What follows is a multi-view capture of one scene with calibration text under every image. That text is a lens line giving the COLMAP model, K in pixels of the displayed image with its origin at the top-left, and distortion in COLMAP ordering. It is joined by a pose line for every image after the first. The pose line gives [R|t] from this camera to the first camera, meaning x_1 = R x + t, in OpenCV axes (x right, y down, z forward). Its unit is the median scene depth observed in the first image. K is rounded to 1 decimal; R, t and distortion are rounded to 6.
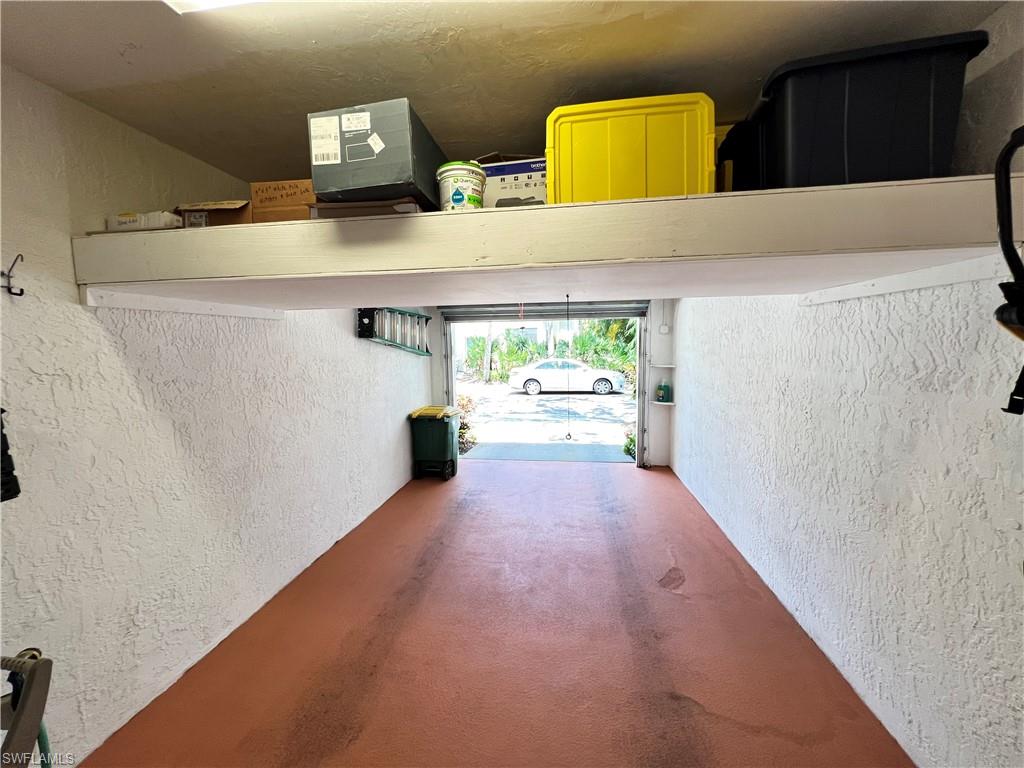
lens RADIAL K [[409.2, 0, 513.1], [0, 409.2, 379.5], [0, 0, 1]] dist [0.000181, -0.000061]
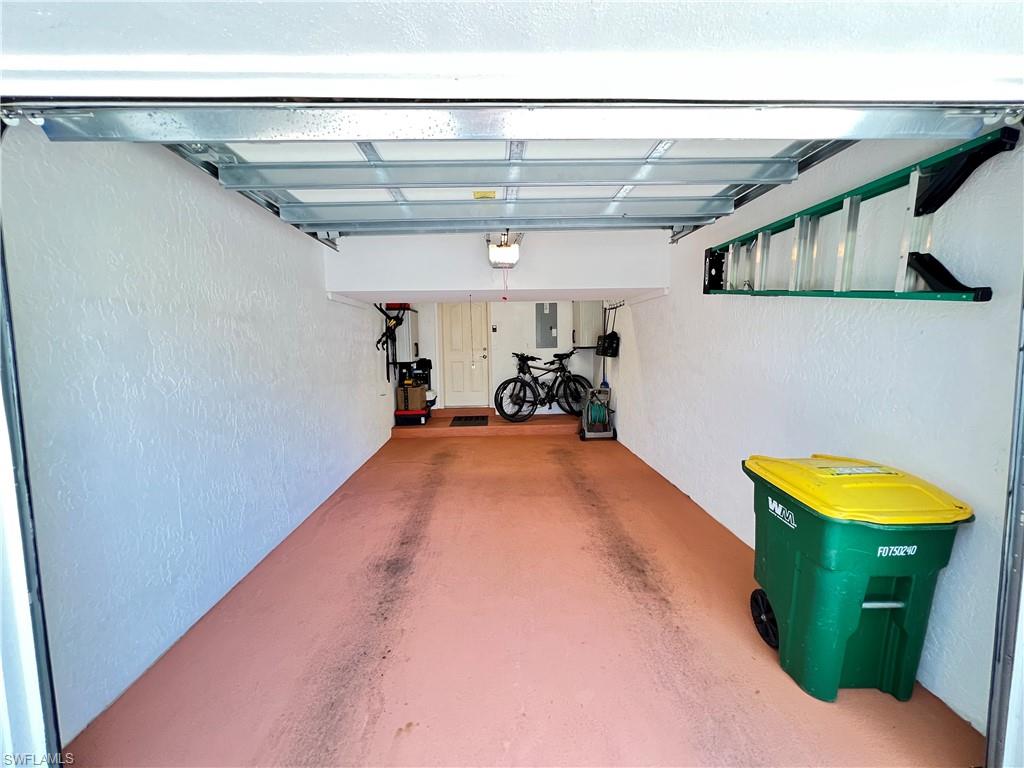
lens RADIAL K [[409.2, 0, 508.8], [0, 409.2, 379.7], [0, 0, 1]] dist [0.000181, -0.000061]
pose [[-0.984959, 0.049475, -0.165554, 0.200613], [0.019405, 0.983742, 0.178534, -0.103000], [0.171695, 0.172636, -0.969906, 2.046487]]
